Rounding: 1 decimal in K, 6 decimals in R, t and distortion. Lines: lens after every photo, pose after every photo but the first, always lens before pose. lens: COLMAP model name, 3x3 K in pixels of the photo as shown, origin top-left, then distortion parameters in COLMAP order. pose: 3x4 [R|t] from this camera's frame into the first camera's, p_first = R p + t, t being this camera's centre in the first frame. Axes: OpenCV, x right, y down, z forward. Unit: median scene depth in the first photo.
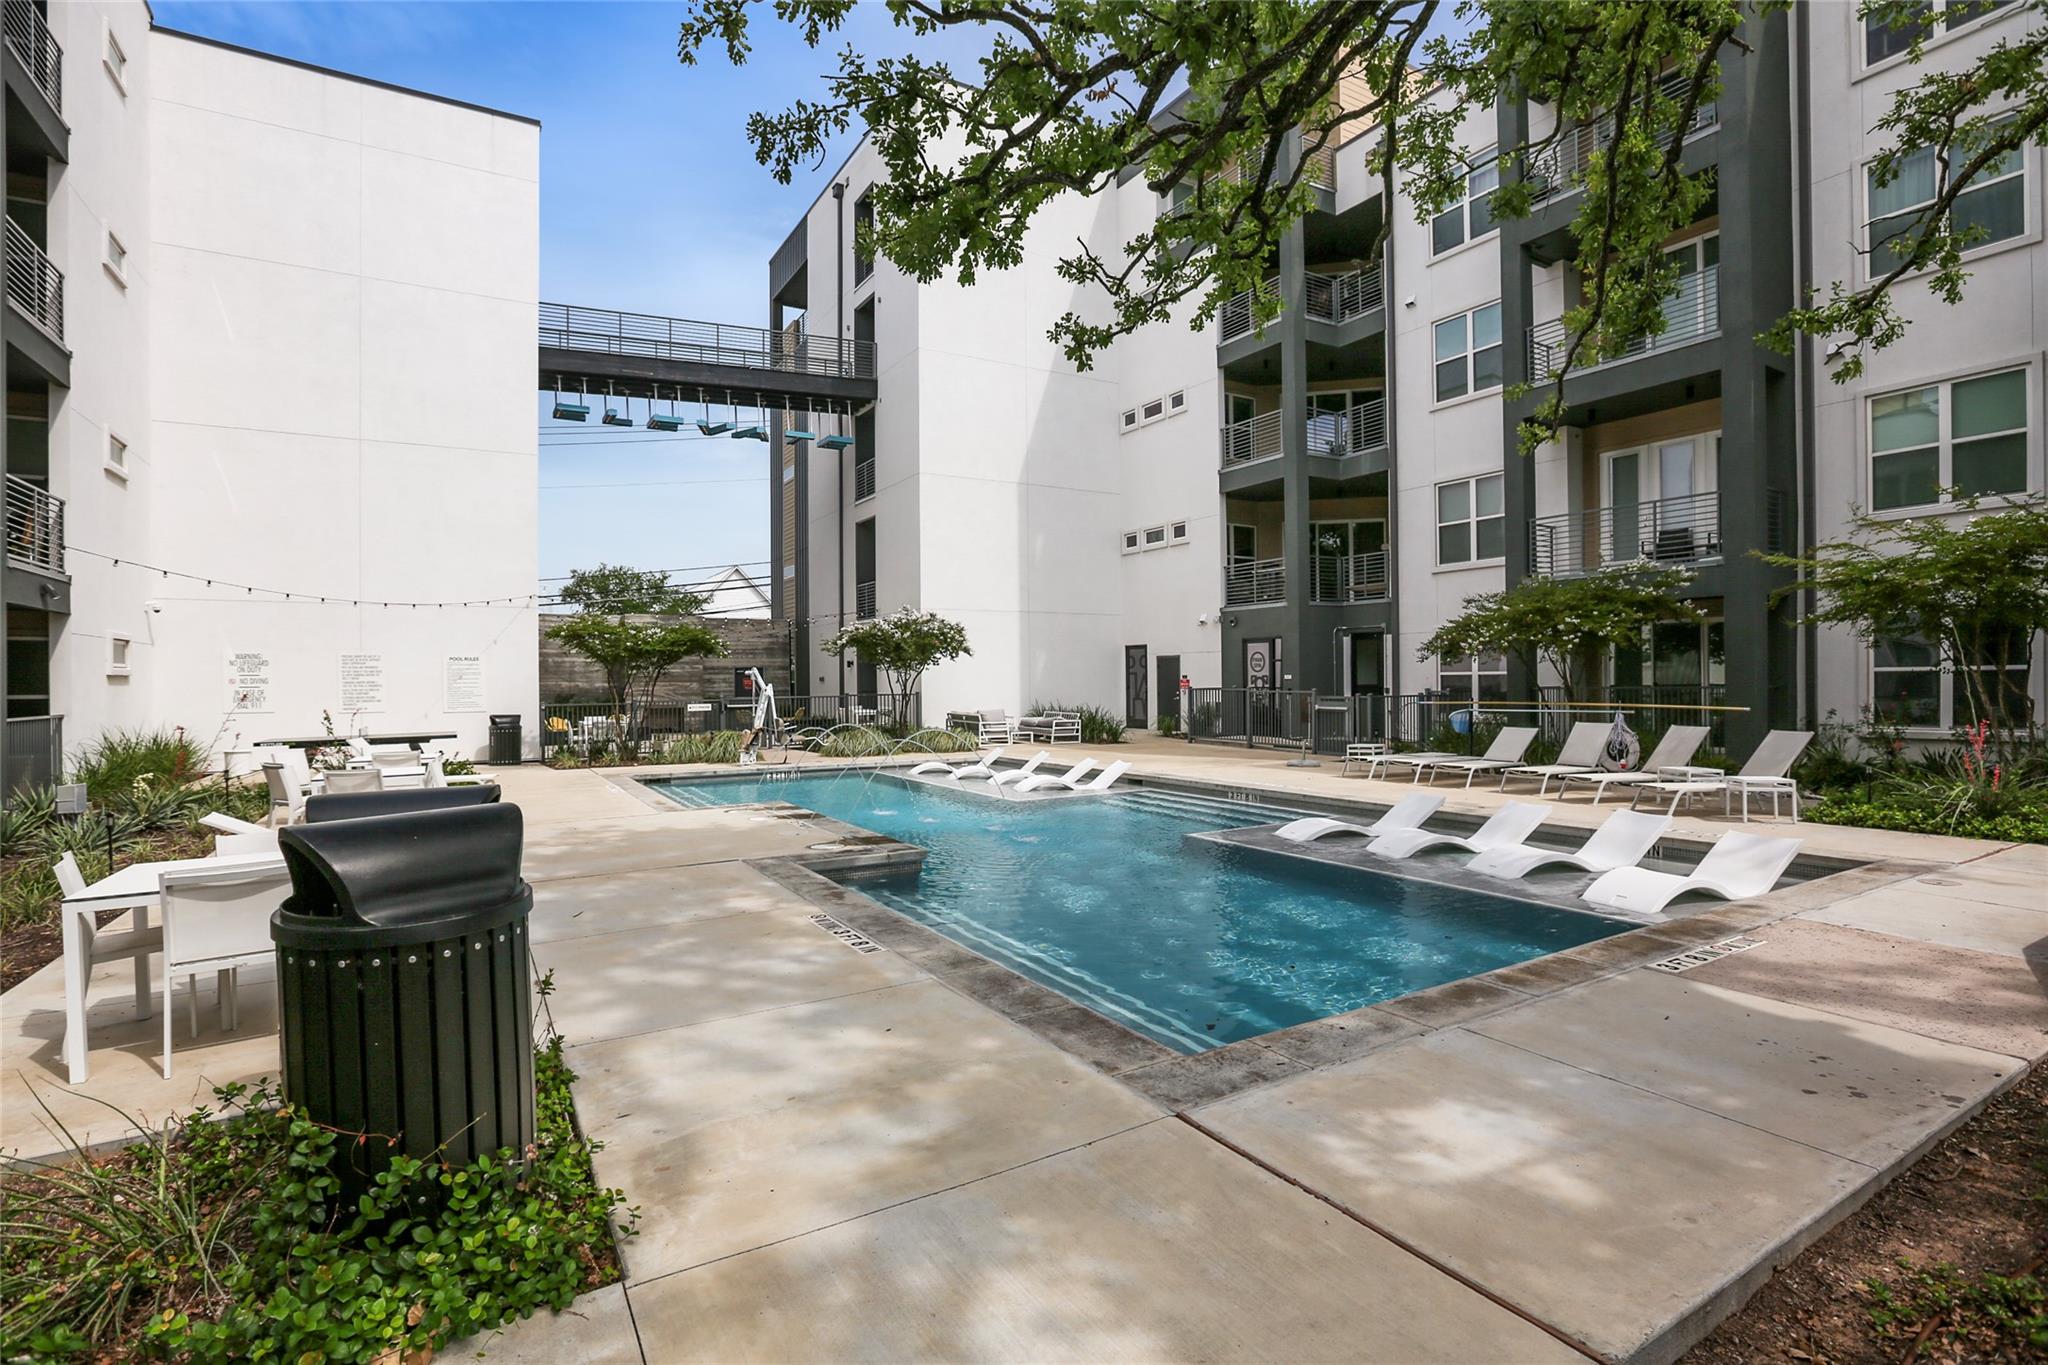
lens RADIAL K [[969.7, 0, 1024.0], [0, 969.7, 682.5], [0, 0, 1]] dist [0.000980, 0.000106]
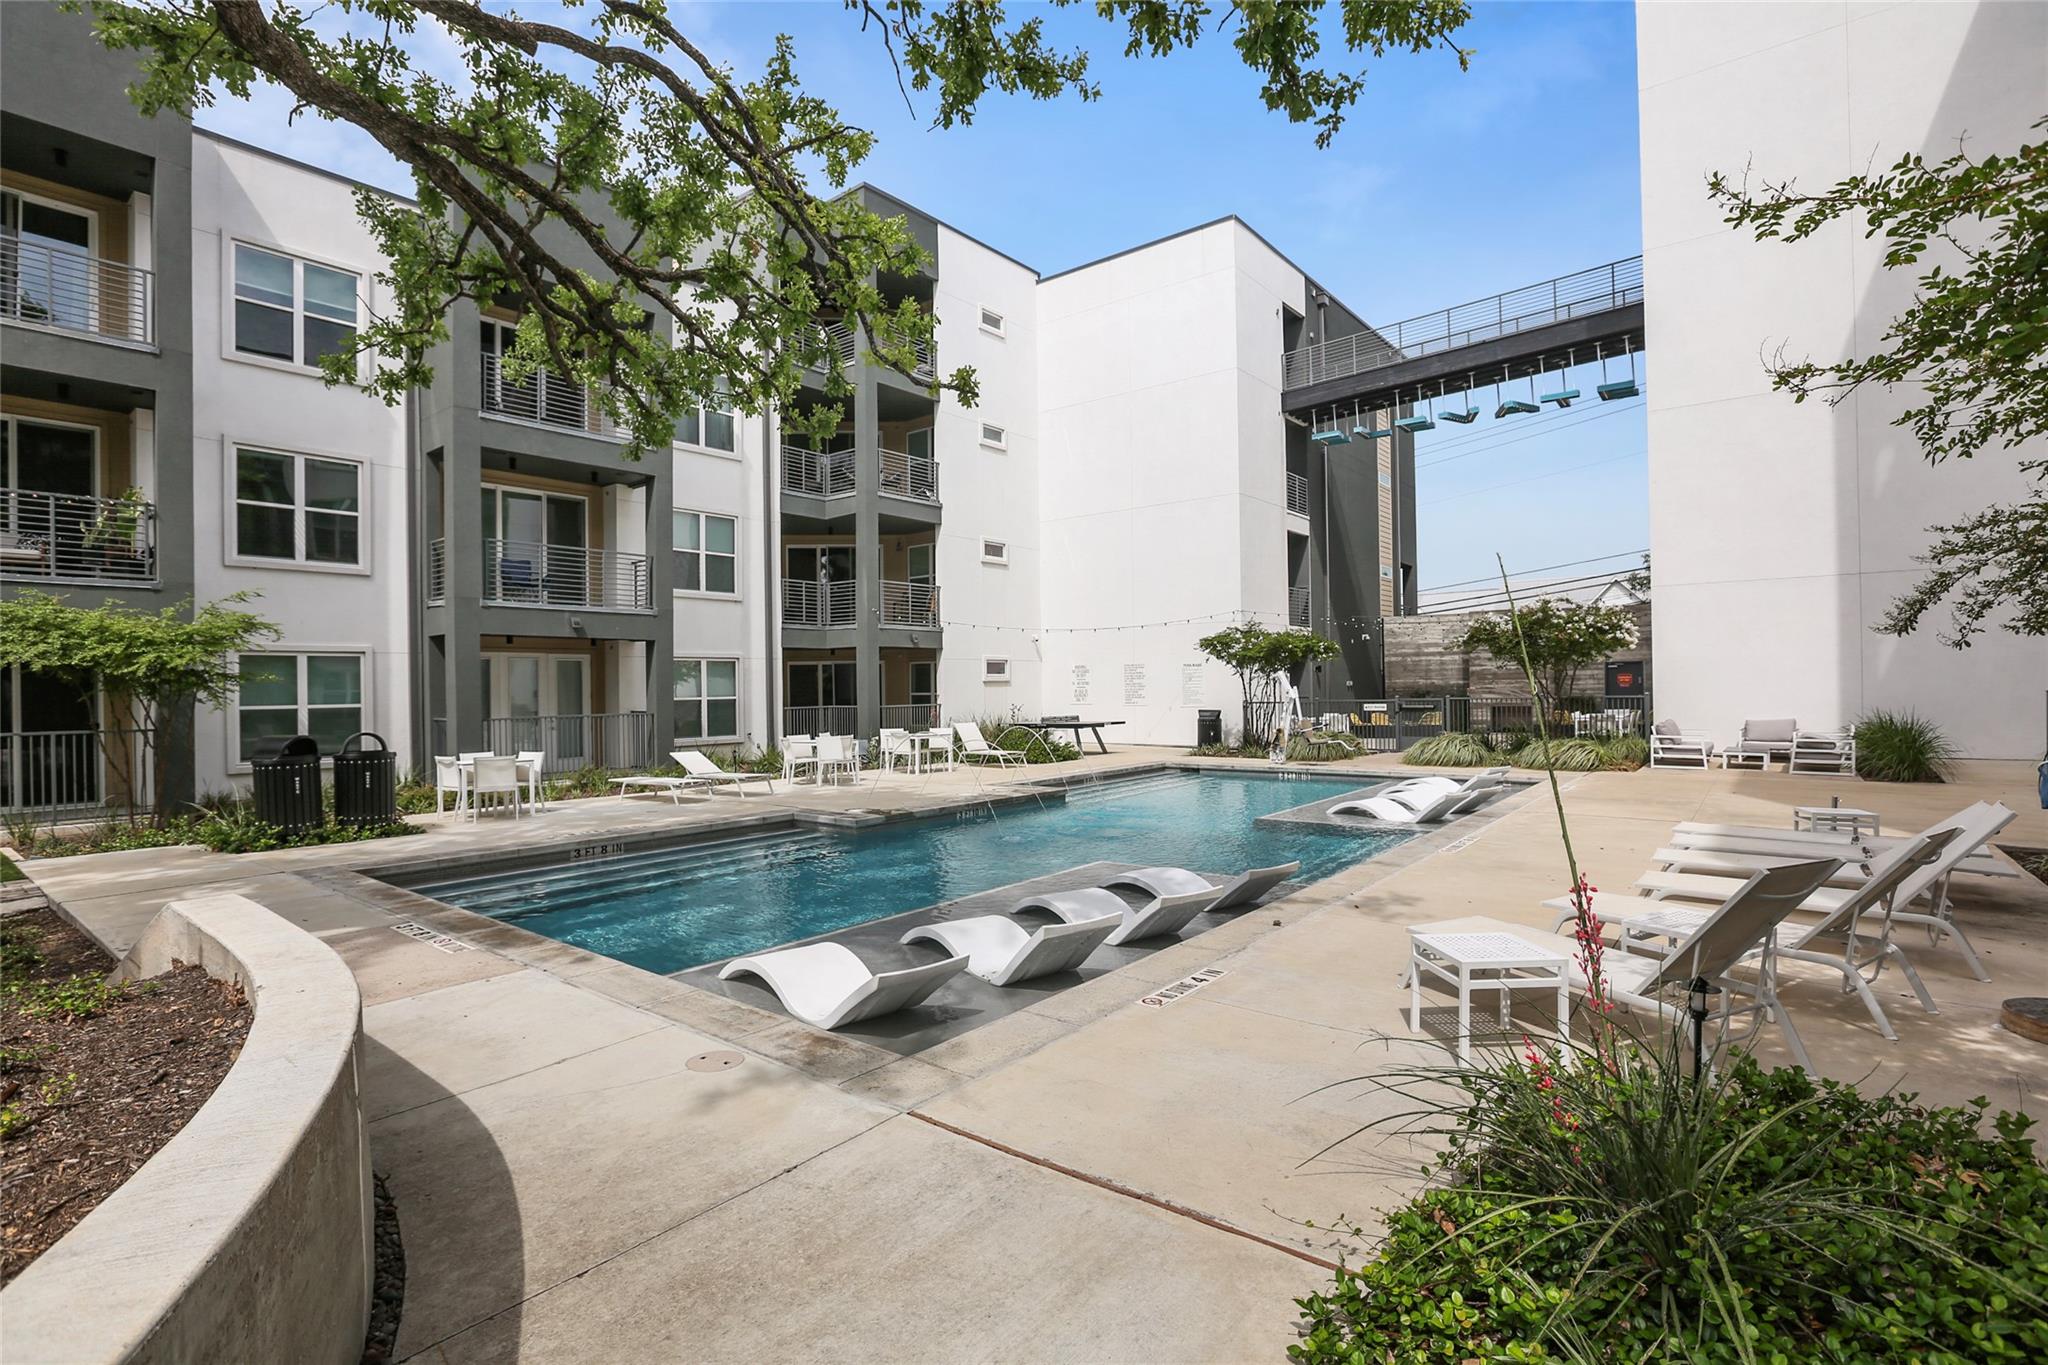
lens RADIAL K [[969.7, 0, 1024.0], [0, 969.7, 682.5], [0, 0, 1]] dist [0.000980, 0.000106]
pose [[0.382294, 0.000741, -0.924041, 0.802747], [0.008739, 0.999952, 0.004417, -0.013962], [0.924000, -0.009764, 0.382269, 0.466676]]
